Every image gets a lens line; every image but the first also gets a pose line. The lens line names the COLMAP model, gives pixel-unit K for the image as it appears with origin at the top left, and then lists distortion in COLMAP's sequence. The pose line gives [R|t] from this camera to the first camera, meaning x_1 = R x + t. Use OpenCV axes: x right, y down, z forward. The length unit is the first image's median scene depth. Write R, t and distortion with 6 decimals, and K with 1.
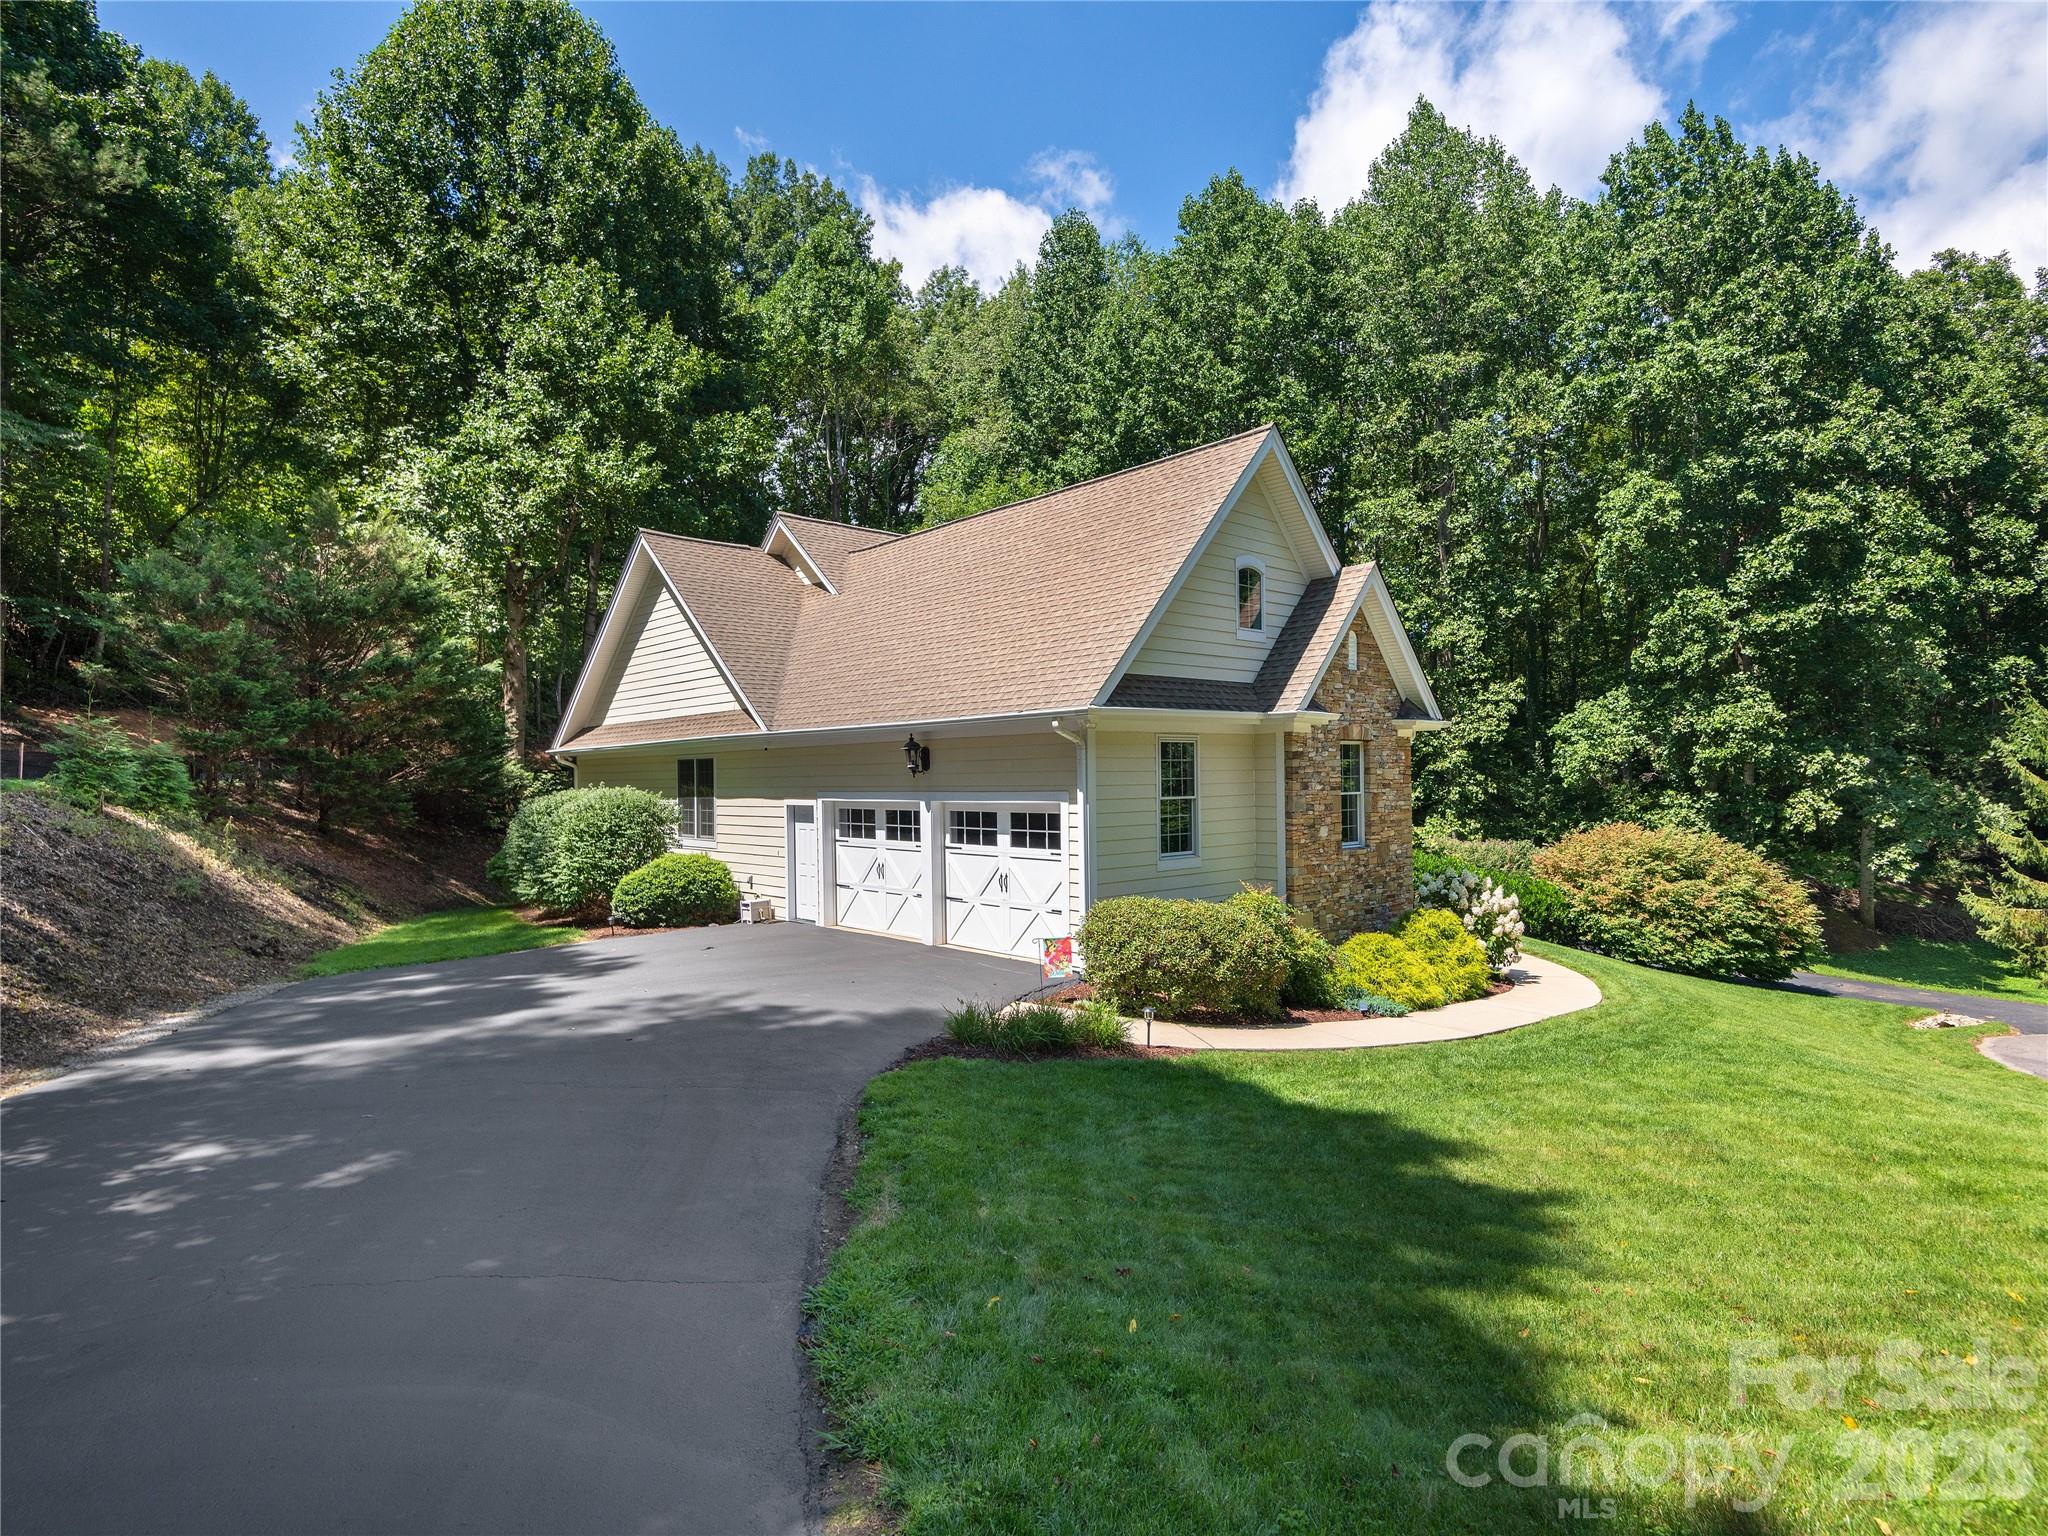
lens RADIAL K [[1013.4, 0, 1028.8], [0, 1013.4, 767.6], [0, 0, 1]] dist [0.015288, -0.000111]
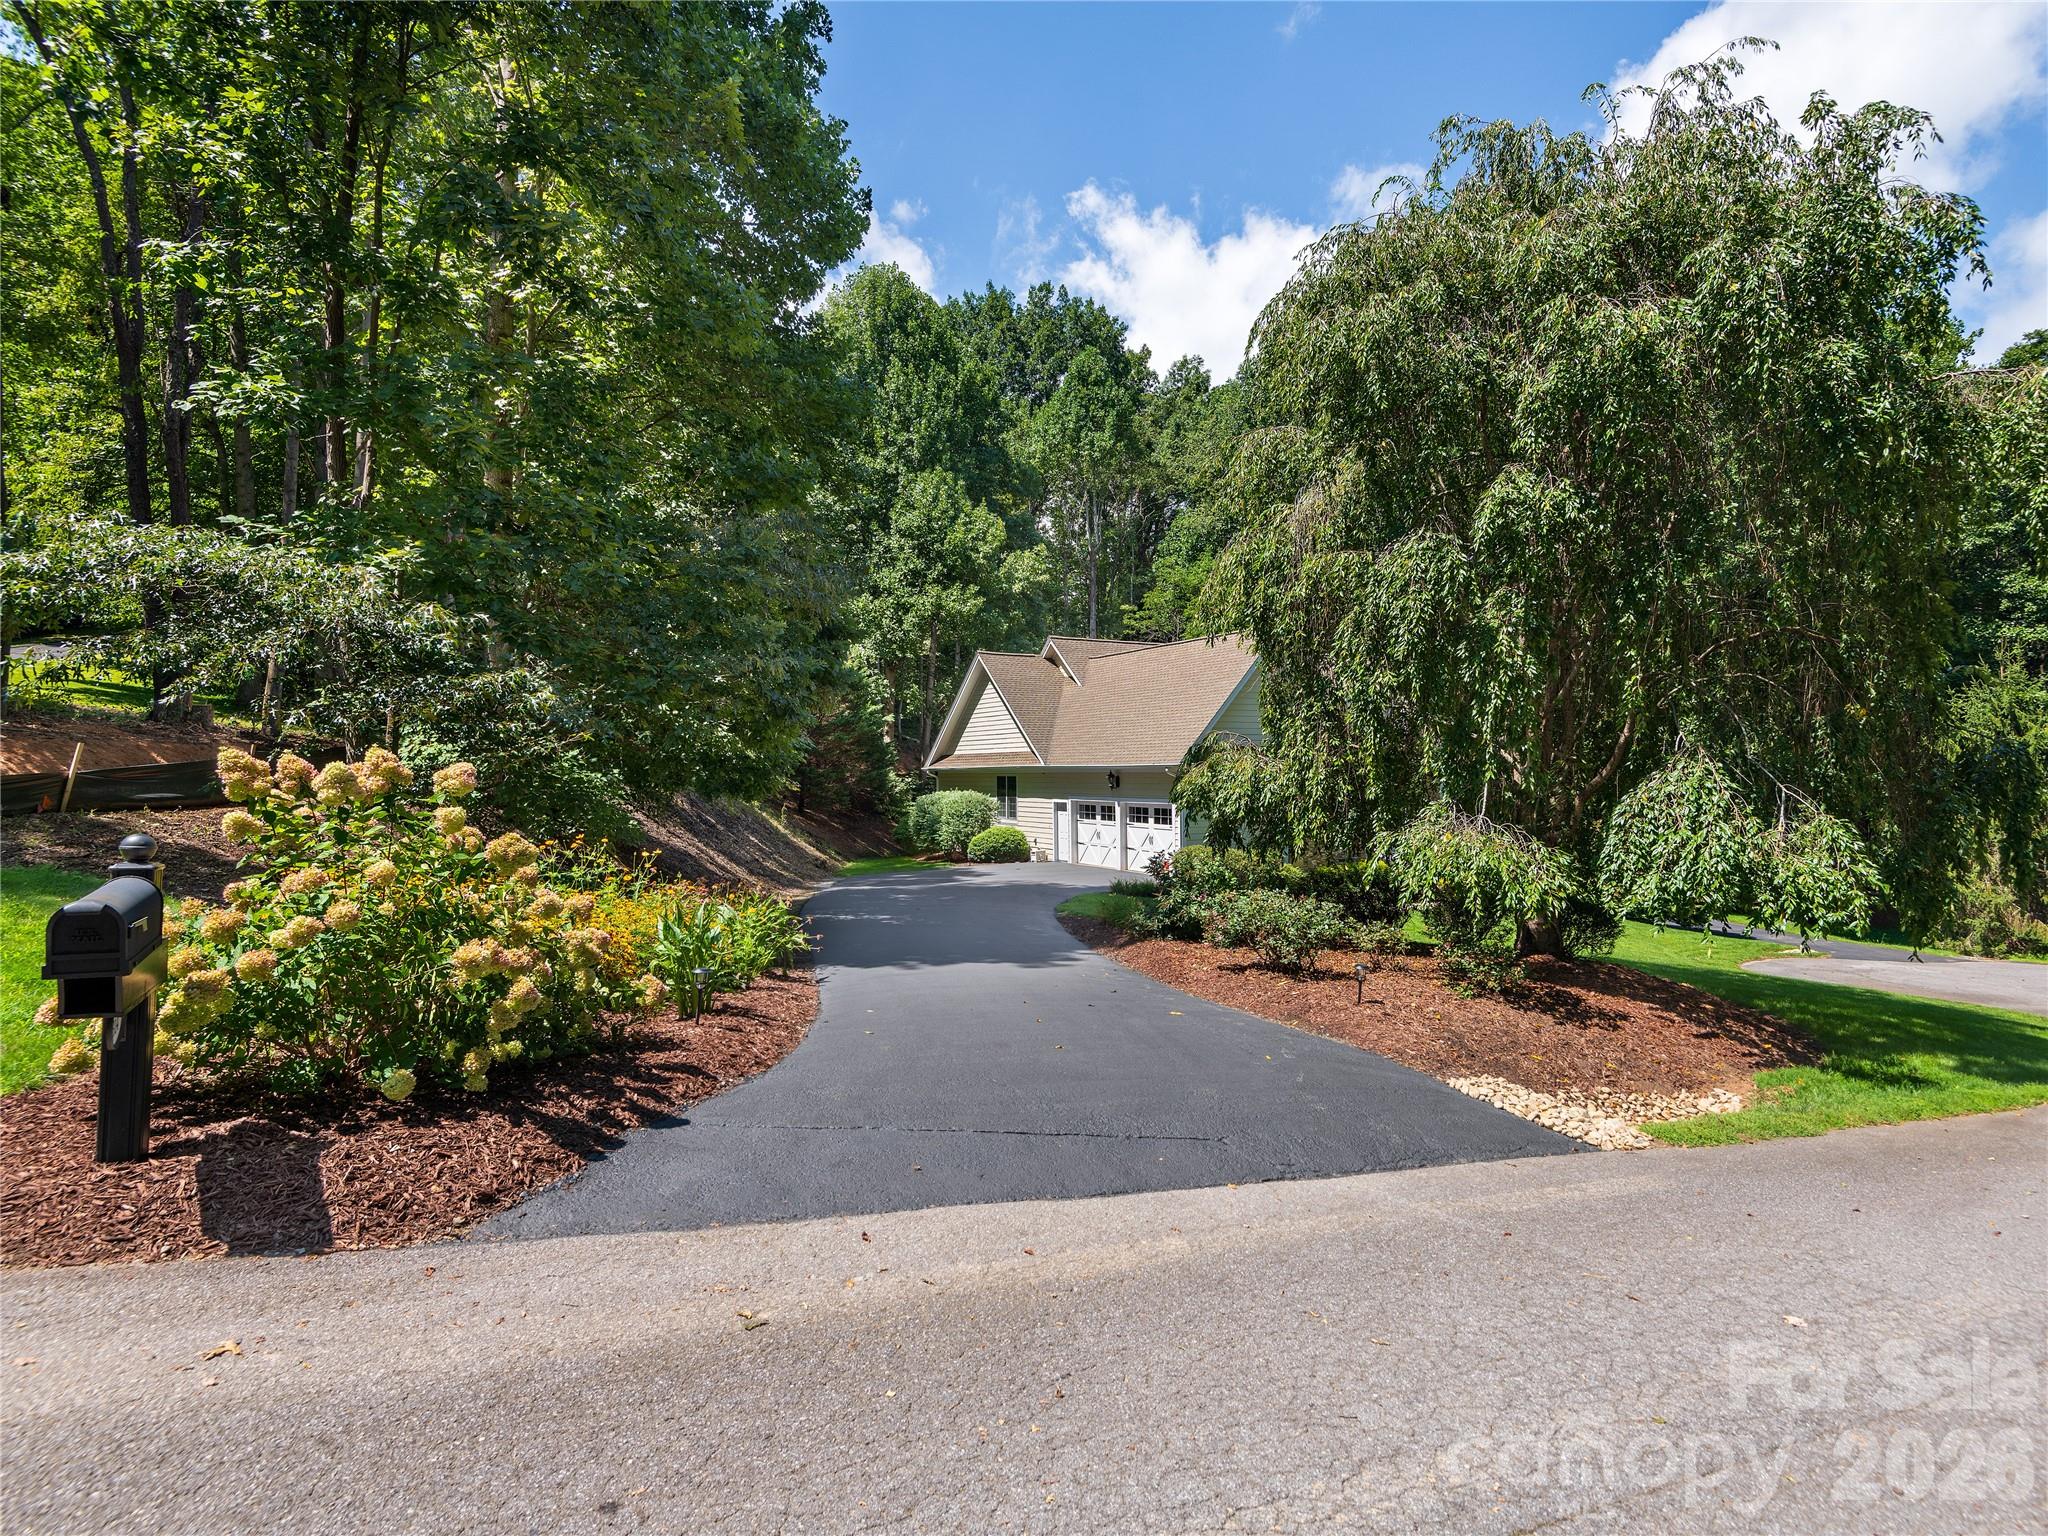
lens RADIAL K [[1013.4, 0, 1021.2], [0, 1013.4, 767.0], [0, 0, 1]] dist [0.015288, -0.000111]
pose [[0.963281, 0.002701, -0.268482, 0.176908], [-0.000159, 0.999955, 0.009490, -0.038547], [0.268495, -0.009099, 0.963238, -0.704035]]
